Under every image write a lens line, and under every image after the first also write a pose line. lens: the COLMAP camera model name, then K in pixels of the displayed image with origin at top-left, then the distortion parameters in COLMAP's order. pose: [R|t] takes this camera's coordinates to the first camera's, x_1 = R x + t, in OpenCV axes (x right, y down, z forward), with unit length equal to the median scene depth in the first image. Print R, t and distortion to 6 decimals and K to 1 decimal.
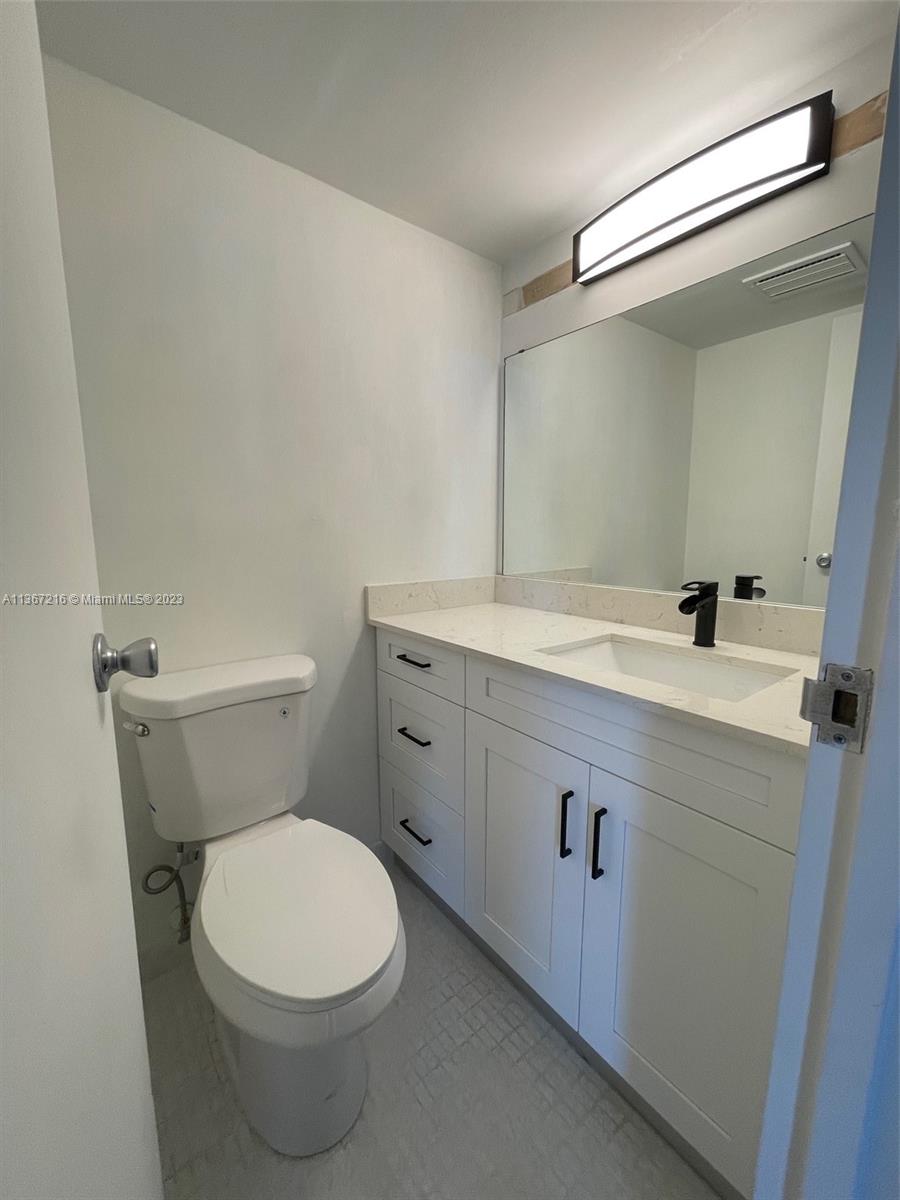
lens RADIAL K [[486.0, 0, 449.6], [0, 486.0, 596.7], [0, 0, 1]] dist [-0.001008, 0.000090]
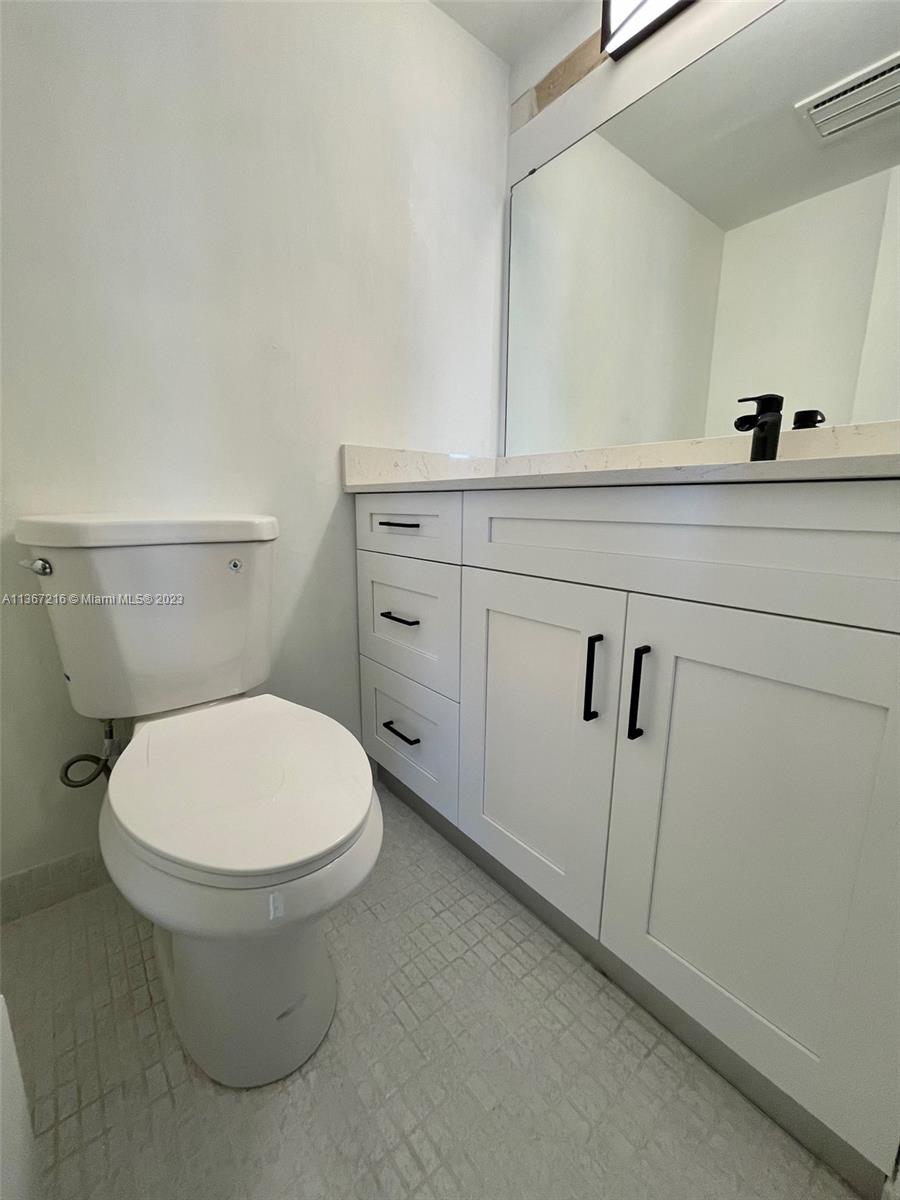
lens RADIAL K [[482.8, 0, 450.0], [0, 482.8, 600.0], [0, 0, 1]] dist [-0.001243, 0.000195]
pose [[0.999857, 0.007338, 0.015263, 0.000996], [-0.008101, 0.998690, 0.050534, 0.258809], [-0.014872, -0.050650, 0.998606, 0.205760]]
